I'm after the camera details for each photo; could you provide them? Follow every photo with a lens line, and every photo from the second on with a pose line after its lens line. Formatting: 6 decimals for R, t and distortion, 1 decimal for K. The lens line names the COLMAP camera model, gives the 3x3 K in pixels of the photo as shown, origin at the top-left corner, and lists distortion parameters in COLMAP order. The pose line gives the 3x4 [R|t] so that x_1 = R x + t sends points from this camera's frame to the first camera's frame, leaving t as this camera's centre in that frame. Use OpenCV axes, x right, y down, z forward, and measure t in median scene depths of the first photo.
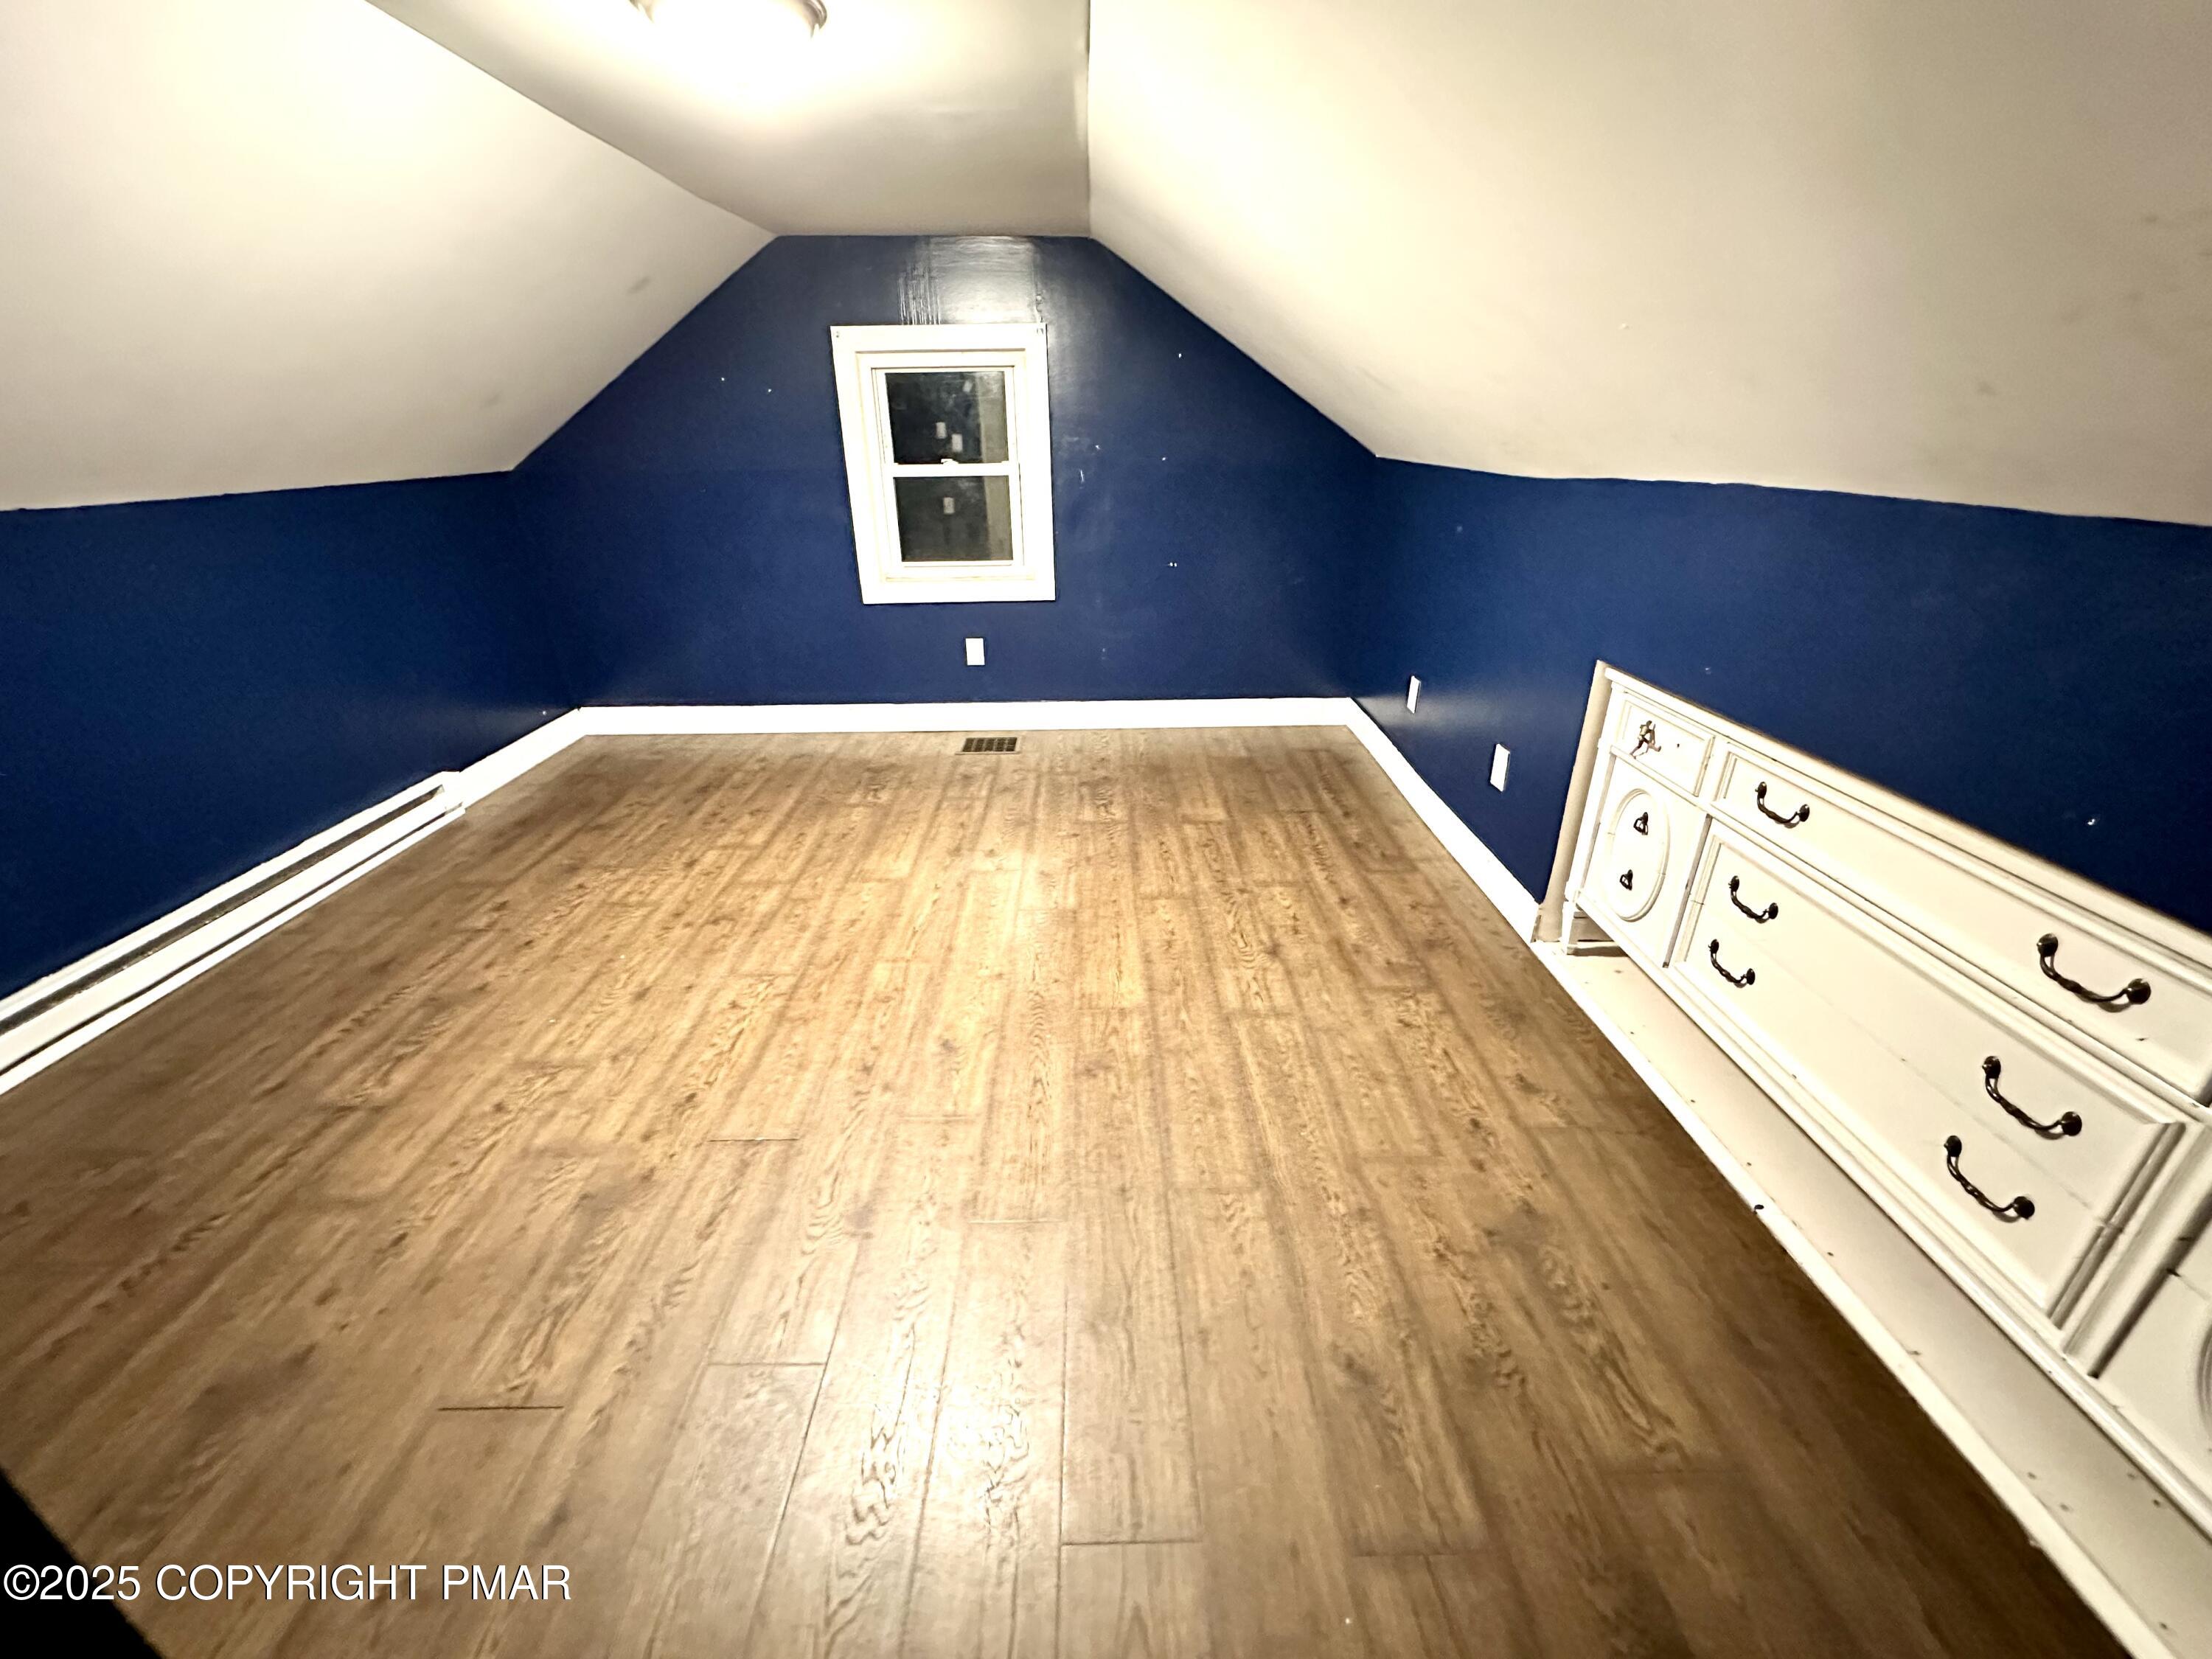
lens RADIAL K [[887.3, 0, 1102.0], [0, 887.3, 833.0], [0, 0, 1]] dist [-0.011219, 0.000121]
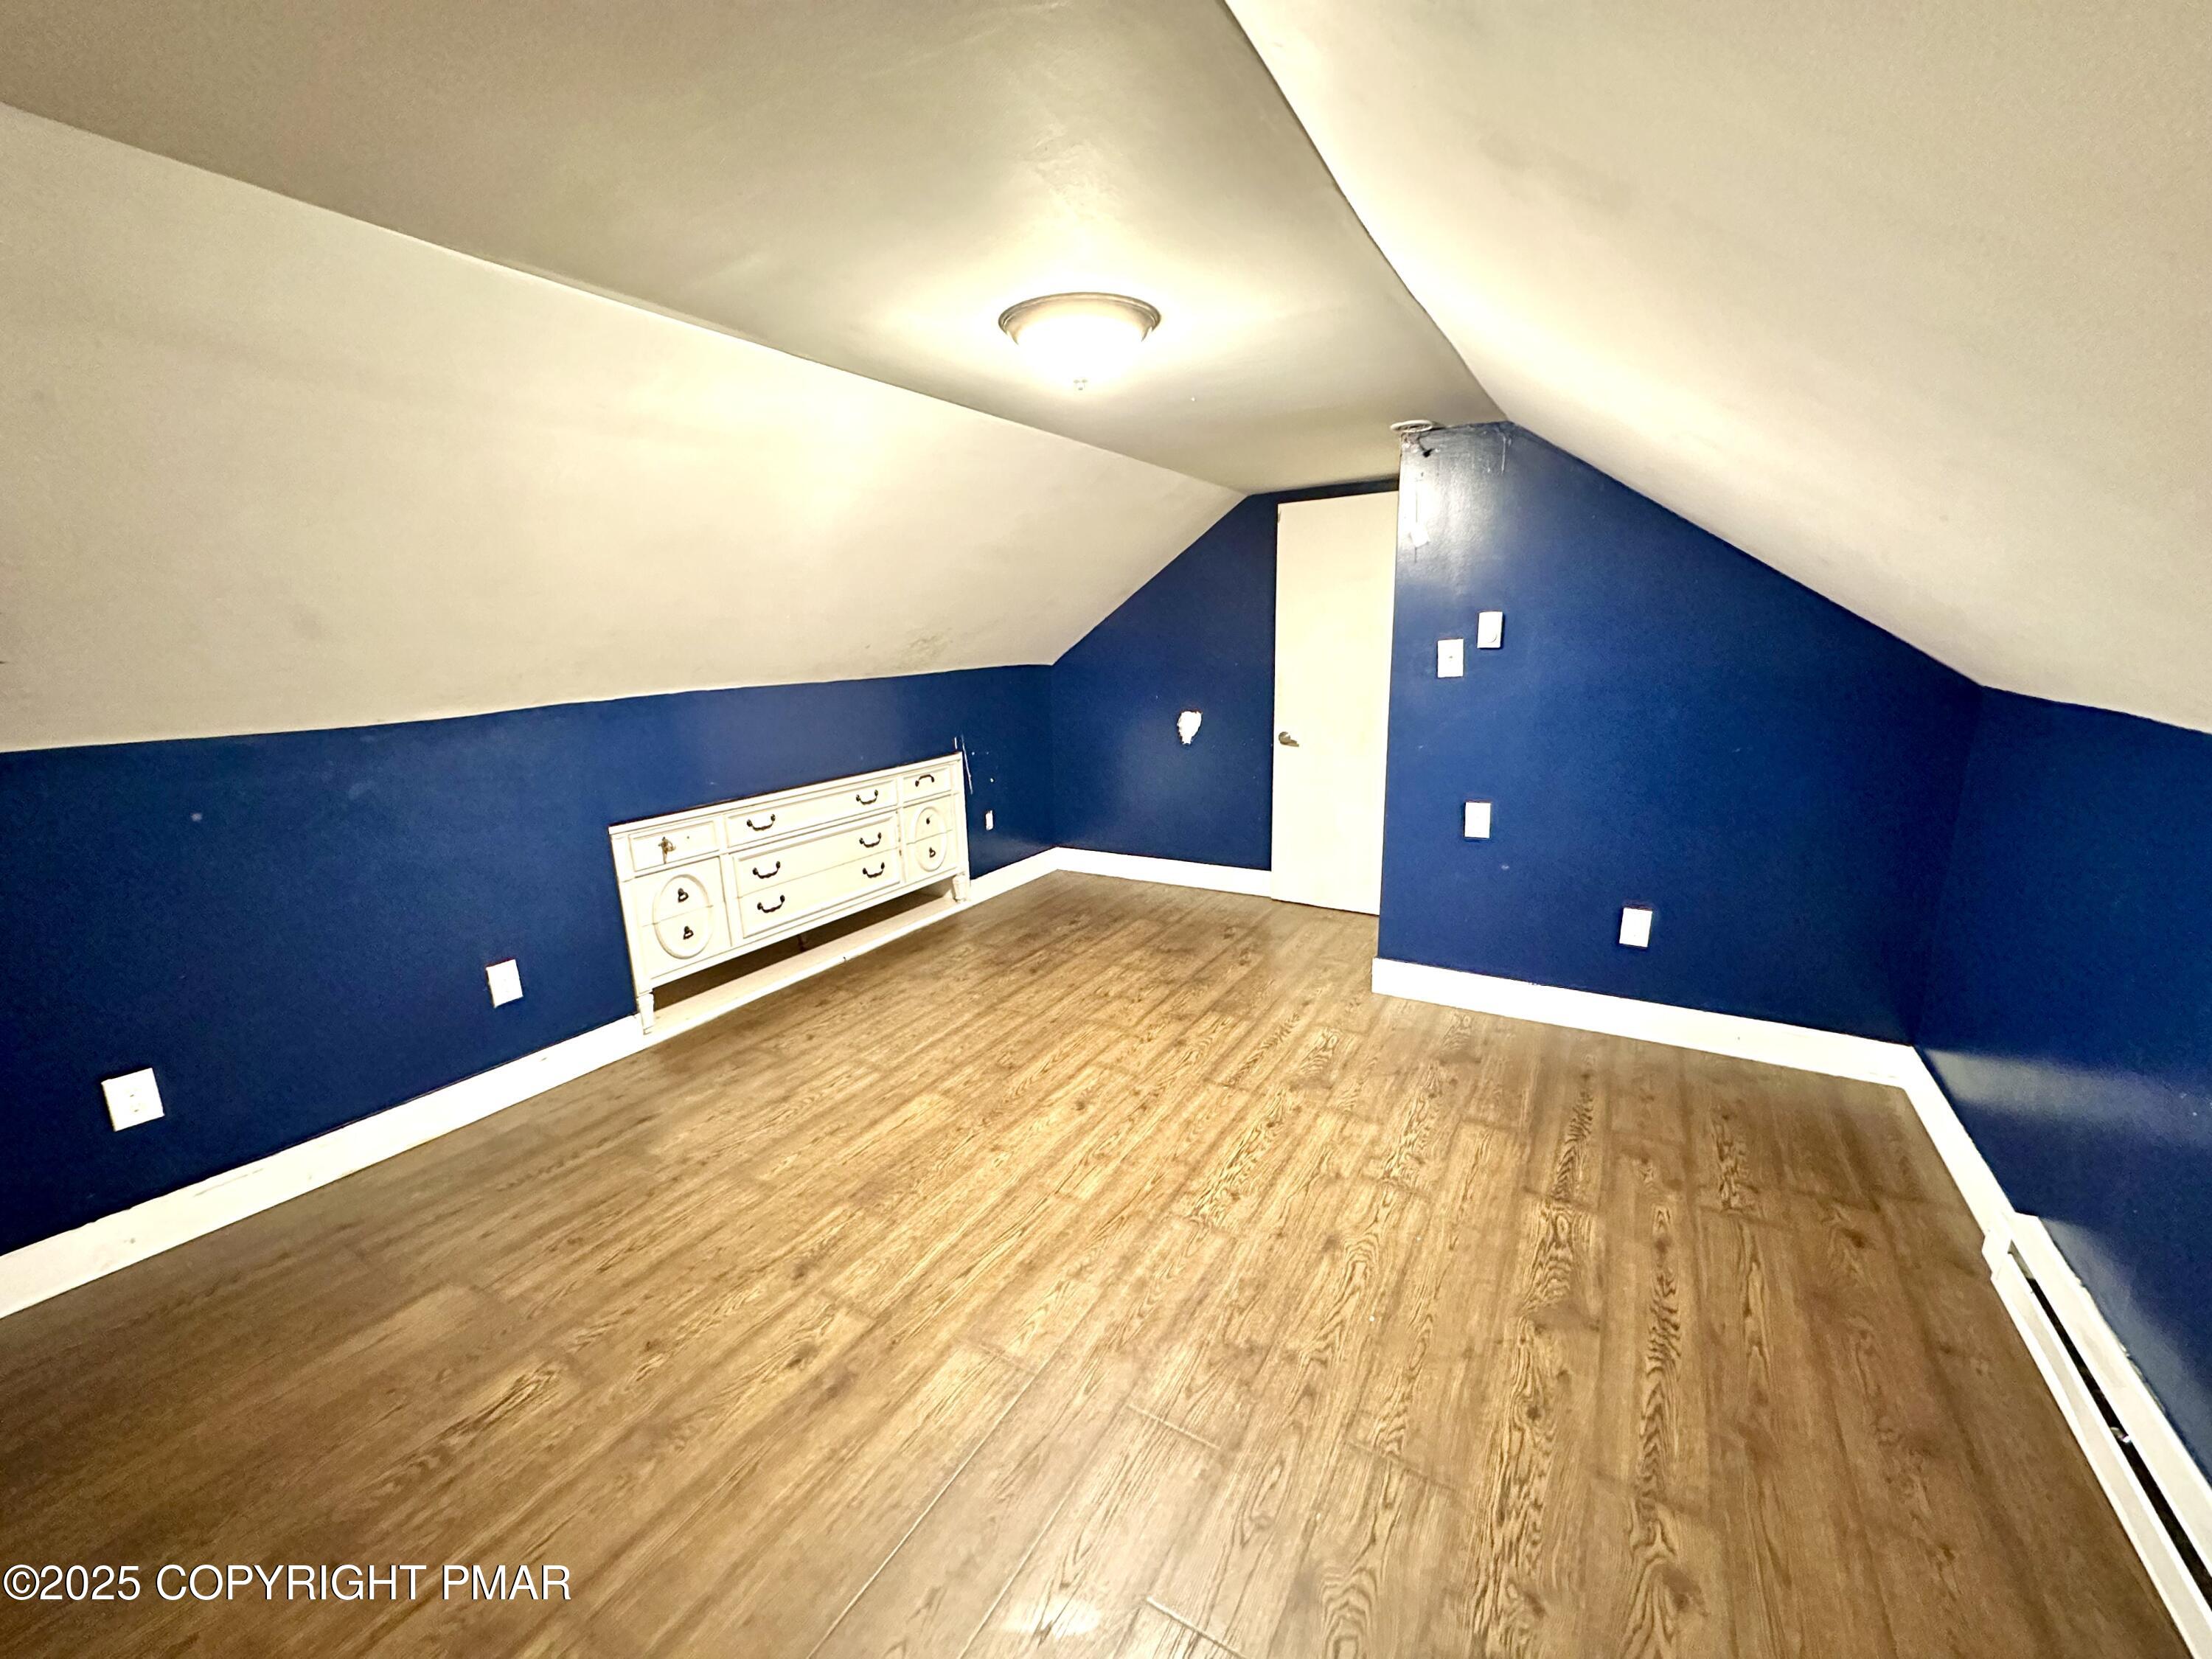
lens RADIAL K [[887.3, 0, 1103.5], [0, 887.3, 828.3], [0, 0, 1]] dist [-0.011219, 0.000121]
pose [[-0.855309, -0.084551, 0.511173, -0.769306], [0.240442, 0.809152, 0.536153, -0.712599], [-0.458949, 0.581484, -0.671746, 1.508872]]
